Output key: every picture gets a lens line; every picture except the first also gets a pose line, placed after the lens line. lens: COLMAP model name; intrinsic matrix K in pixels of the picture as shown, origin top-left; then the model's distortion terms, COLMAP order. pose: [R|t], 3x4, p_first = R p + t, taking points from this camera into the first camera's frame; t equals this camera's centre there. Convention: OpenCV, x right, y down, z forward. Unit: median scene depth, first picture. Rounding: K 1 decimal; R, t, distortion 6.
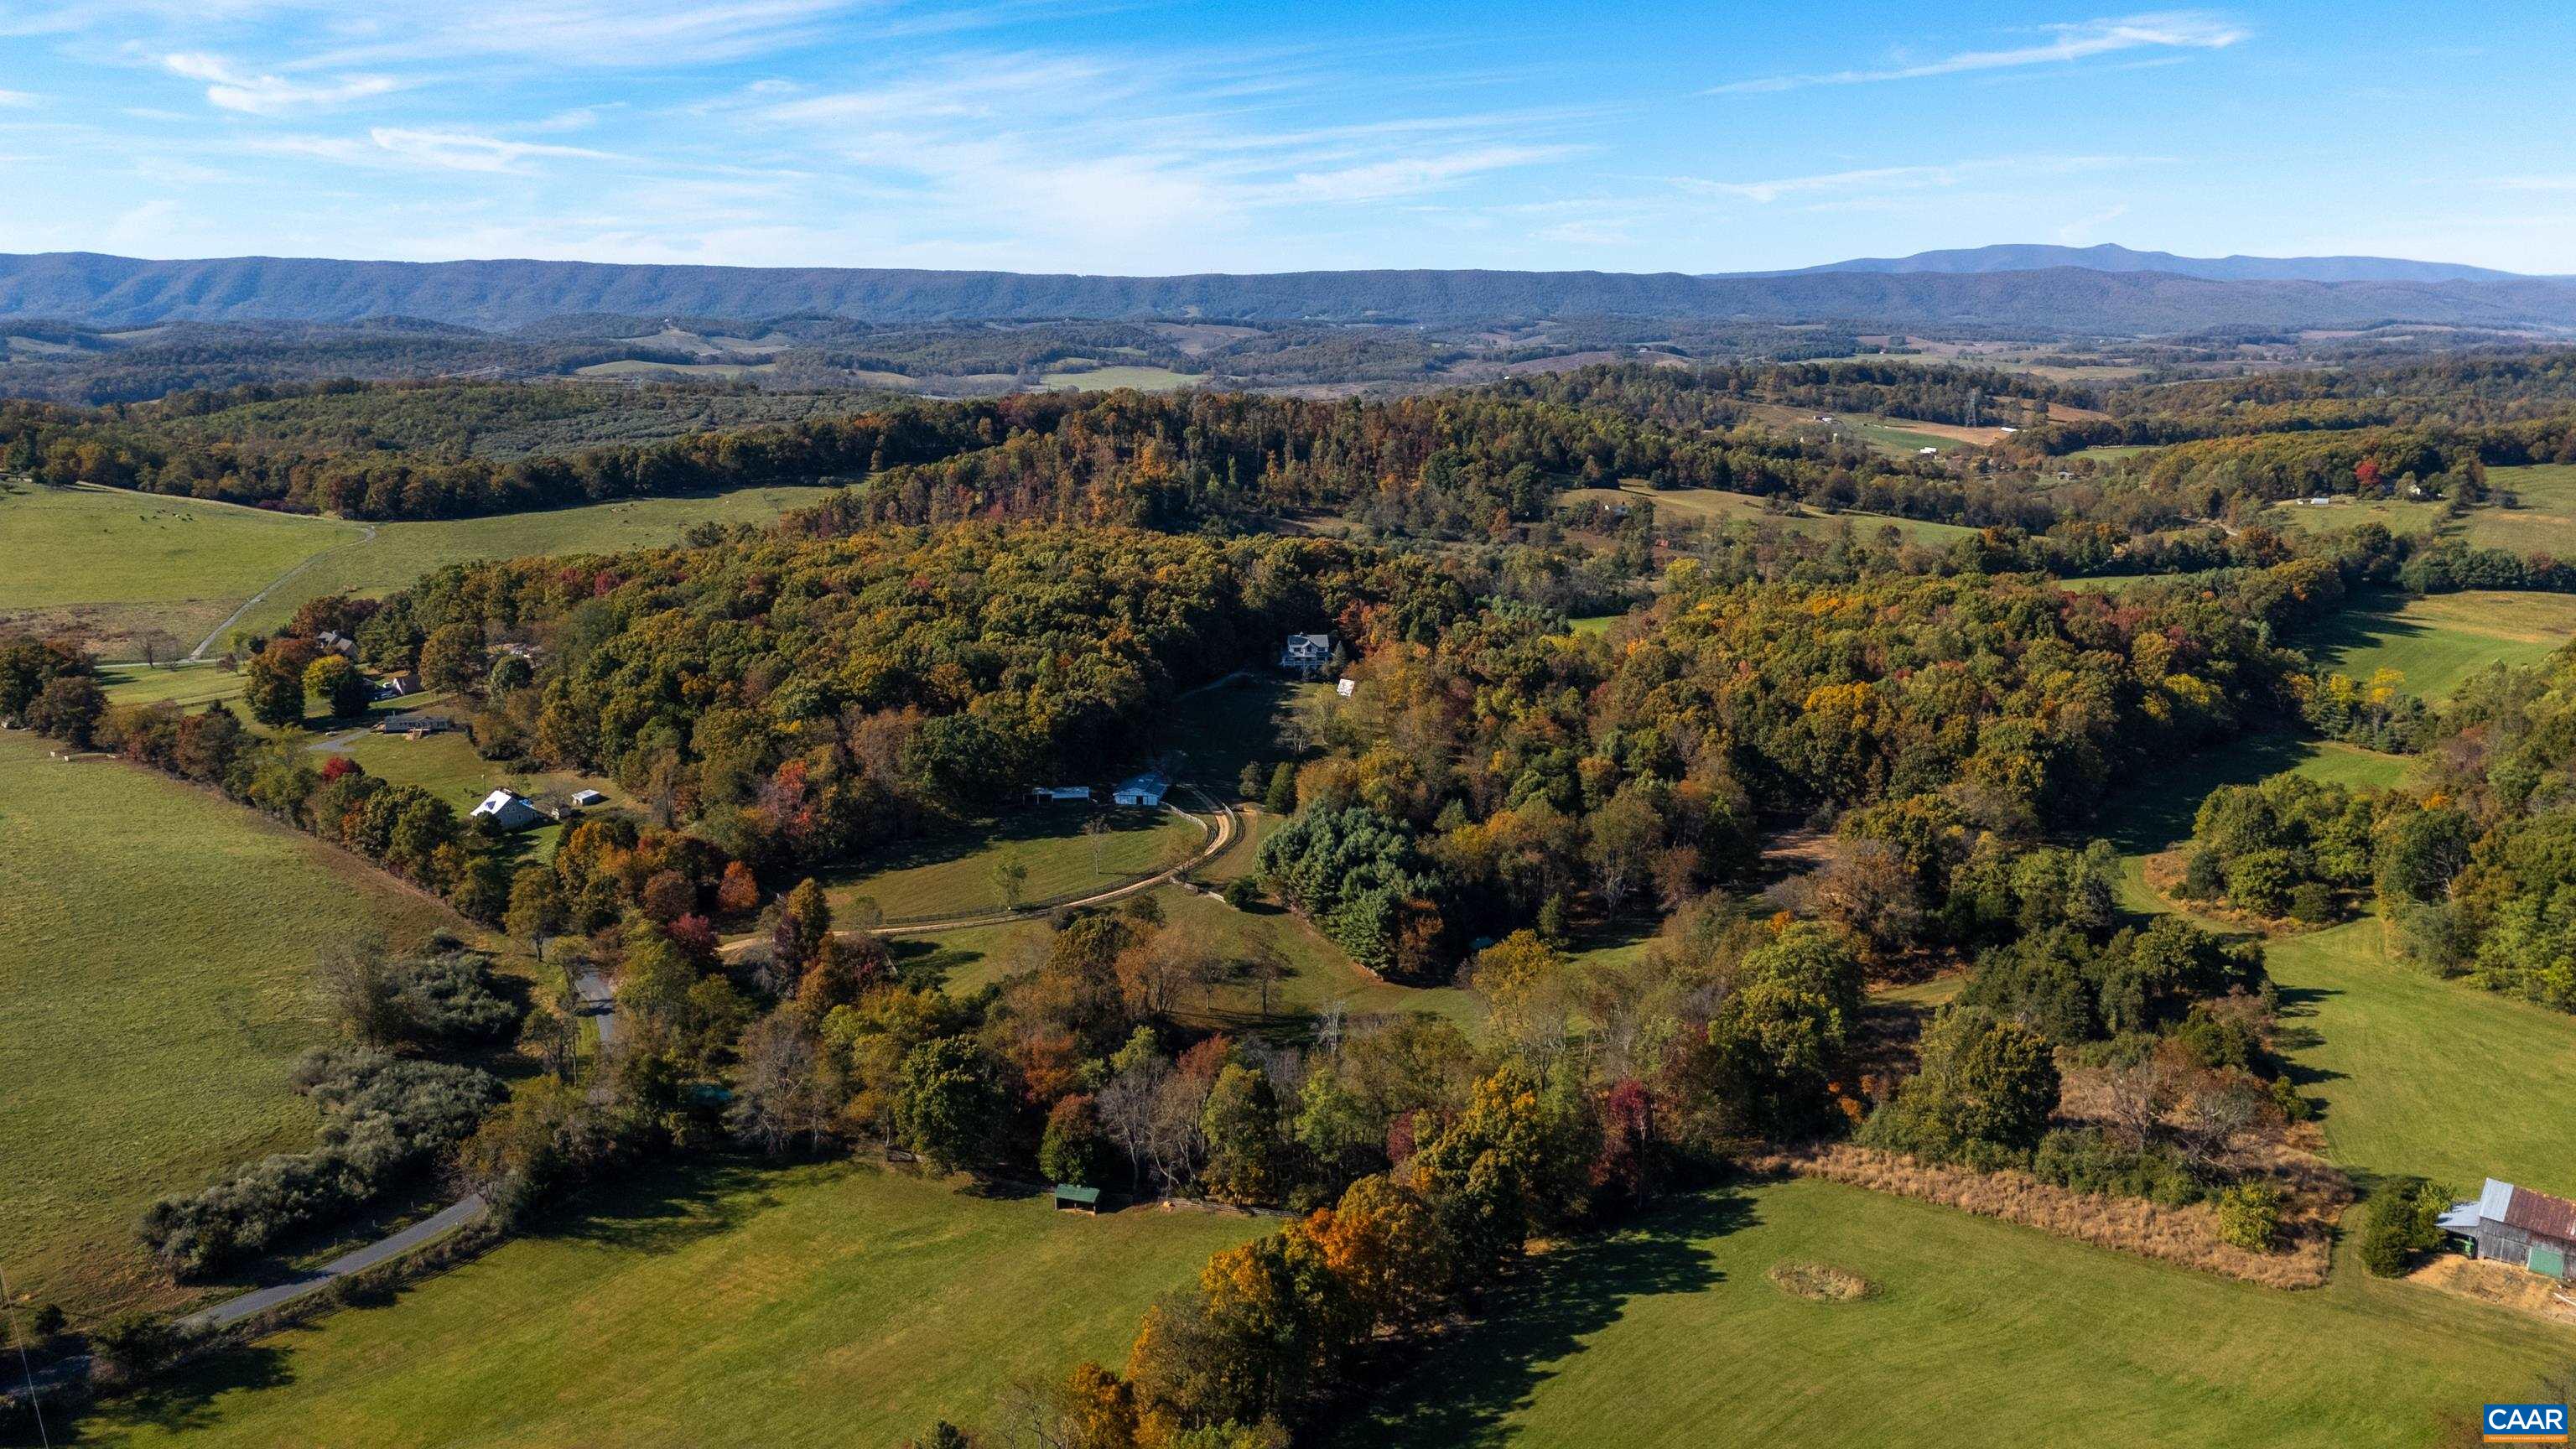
lens RADIAL K [[1911.4, 0, 1285.1], [0, 1911.4, 792.2], [0, 0, 1]] dist [0.077302, -0.073503]
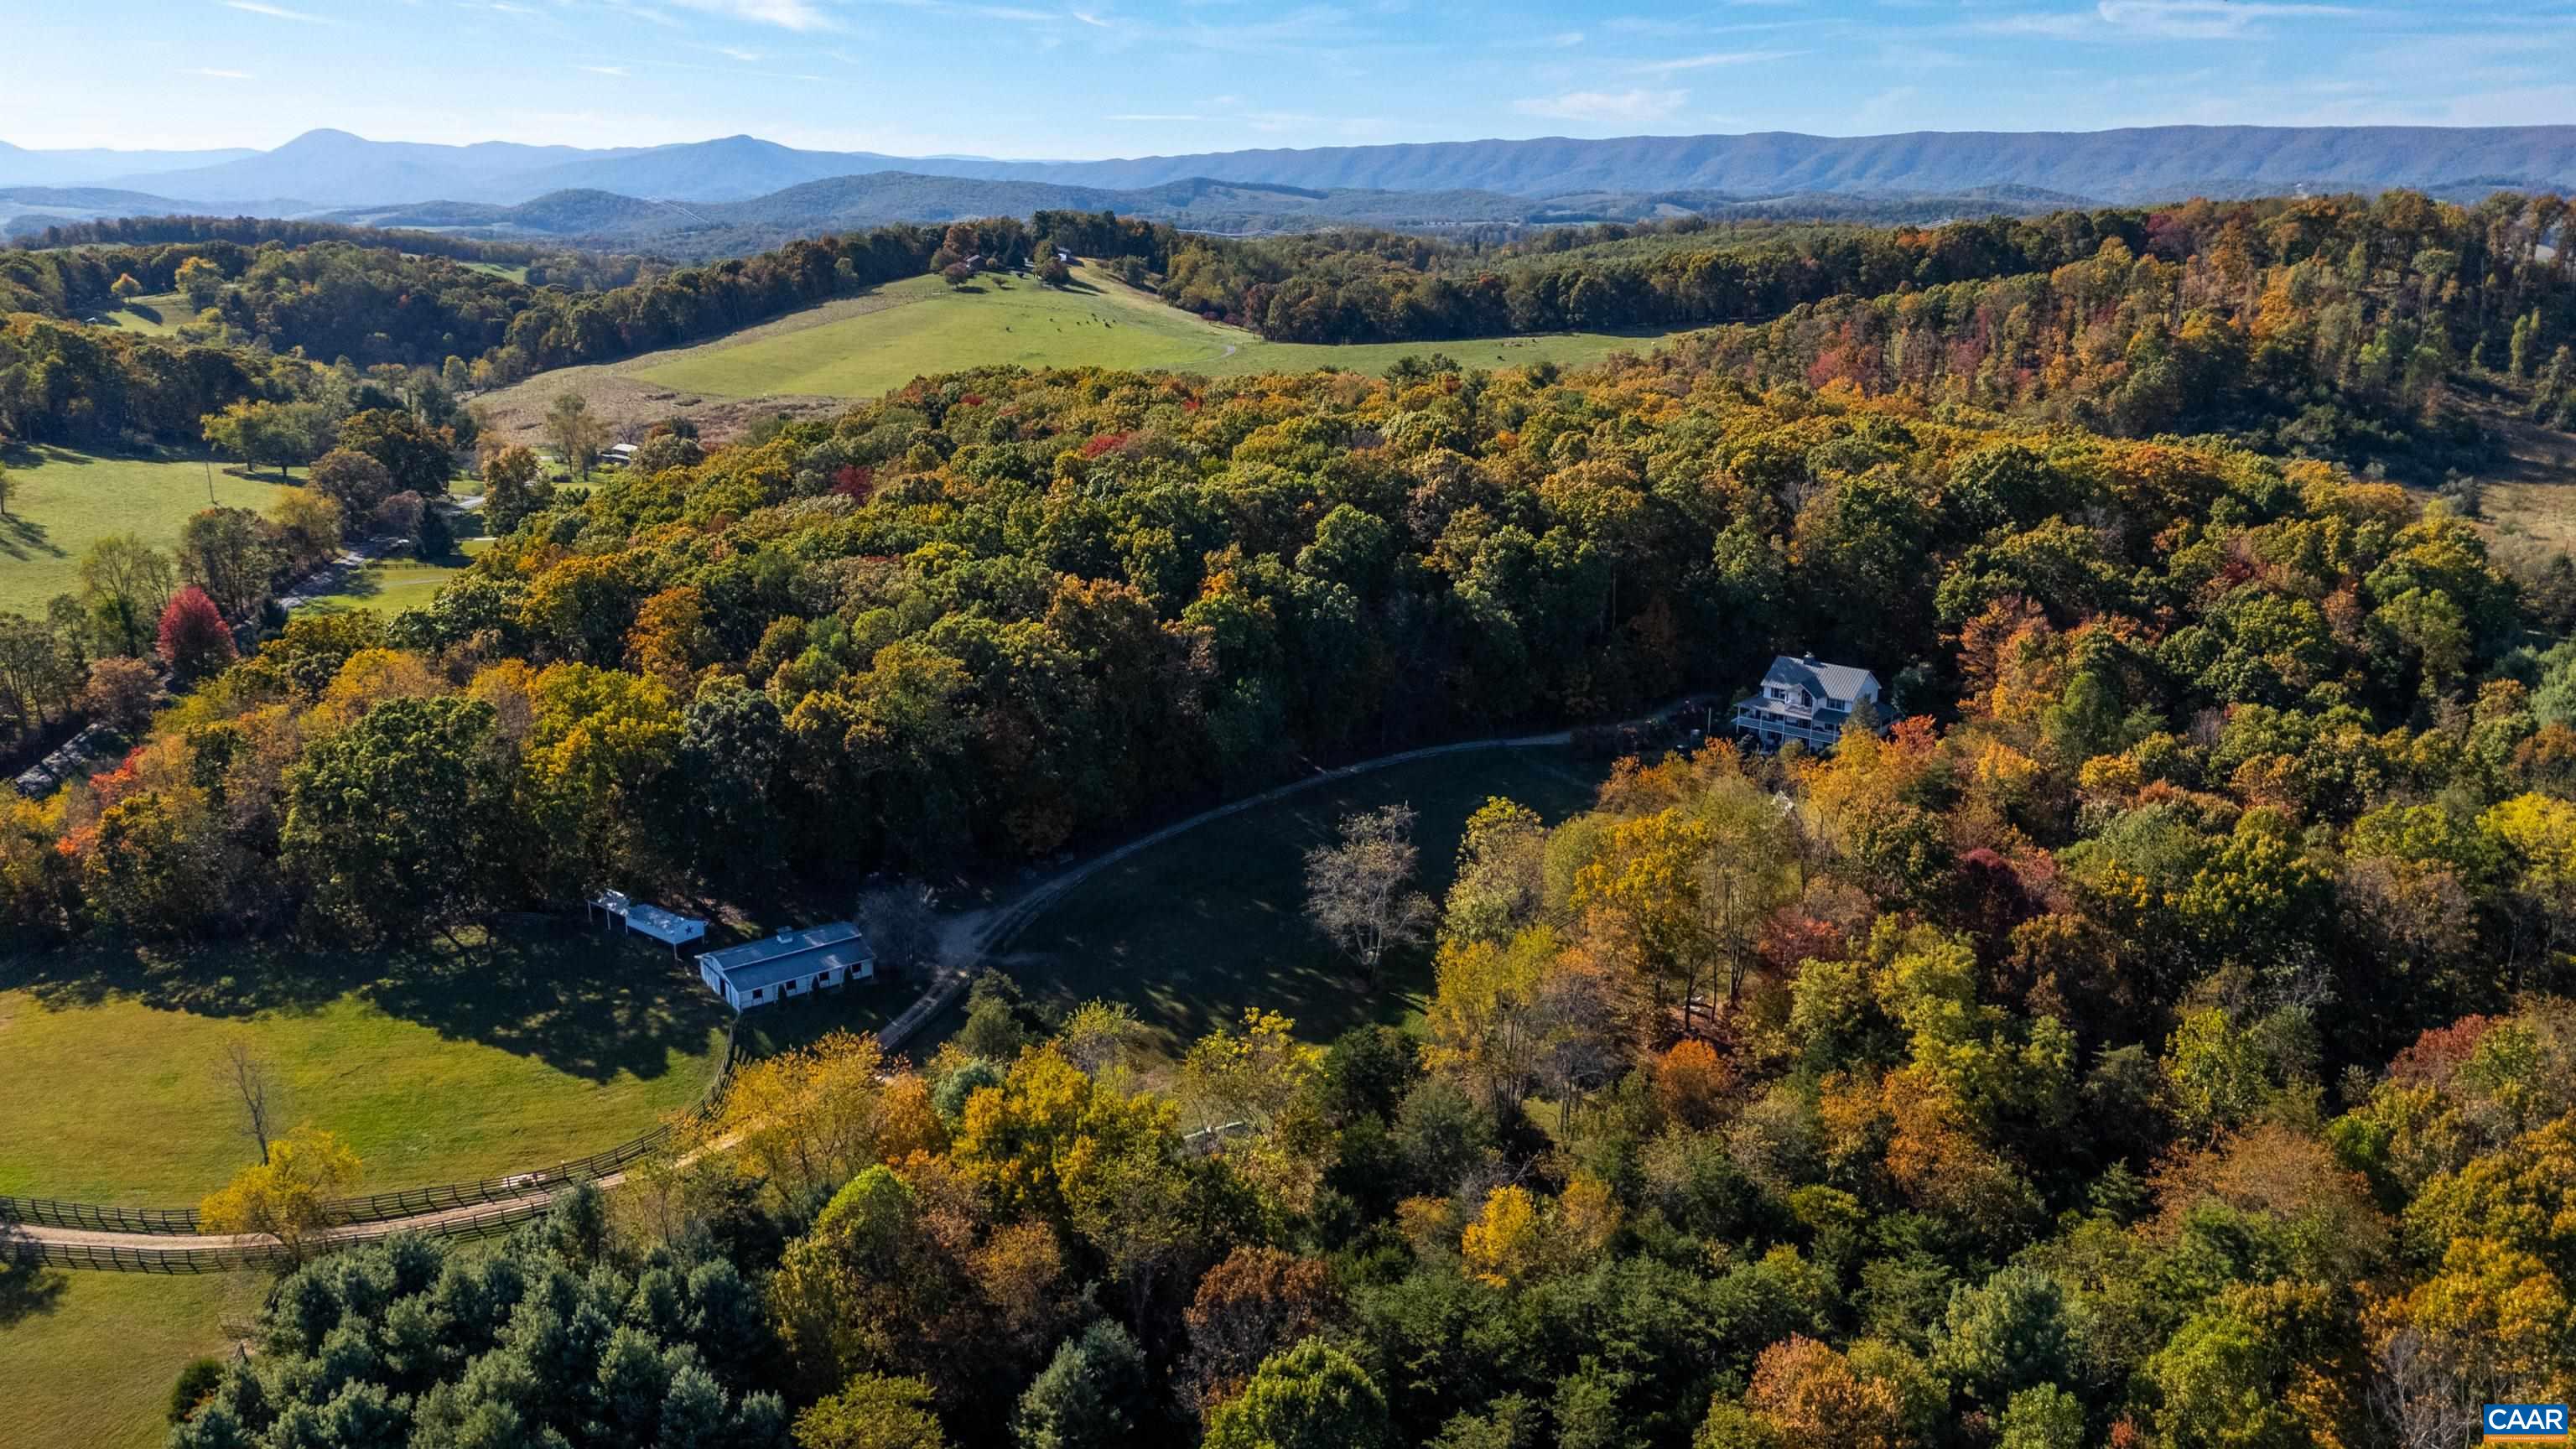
lens RADIAL K [[1911.4, 0, 1282.2], [0, 1911.4, 730.0], [0, 0, 1]] dist [0.077302, -0.073503]
pose [[0.689404, 0.200308, -0.696131, 0.202759], [-0.181338, 0.978131, 0.101866, -0.081738], [0.701312, 0.056008, 0.710651, 0.574967]]
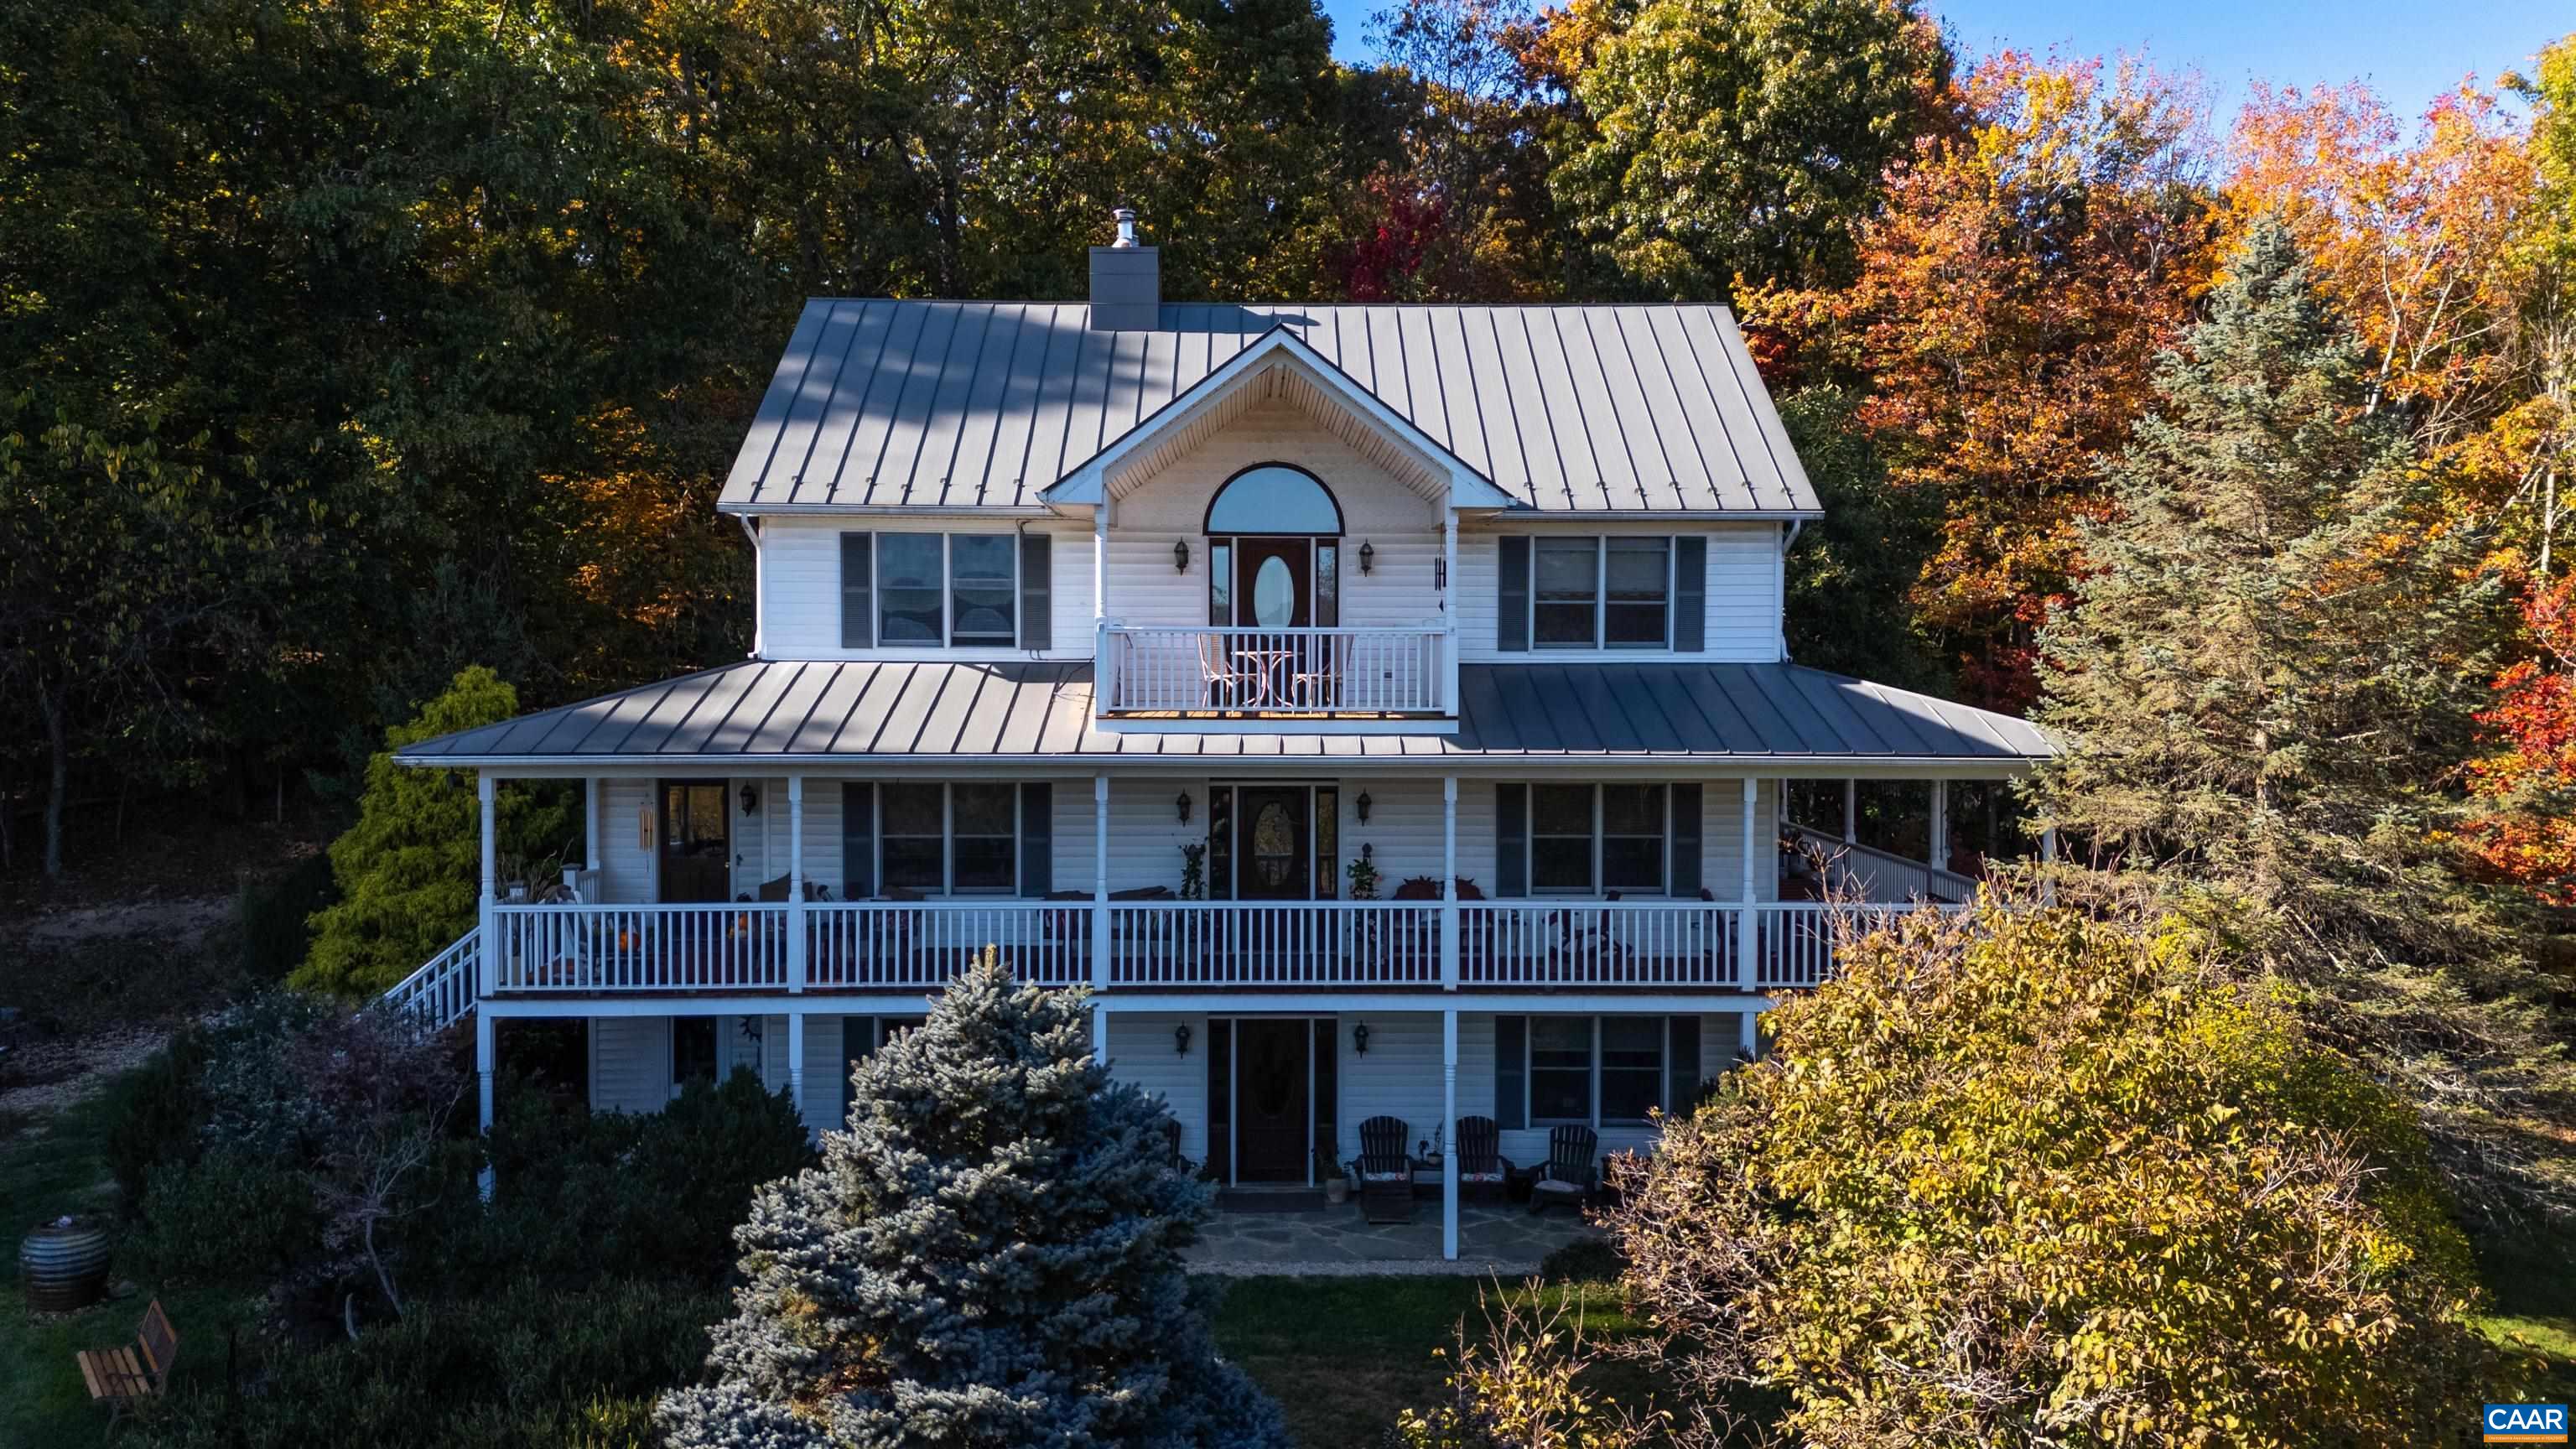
lens RADIAL K [[1911.4, 0, 1295.5], [0, 1911.4, 717.2], [0, 0, 1]] dist [0.077302, -0.073503]
pose [[0.996732, -0.001341, -0.080768, 0.014523], [-0.016803, 0.974551, -0.223537, -0.058374], [0.079012, 0.224164, 0.971343, 0.879984]]
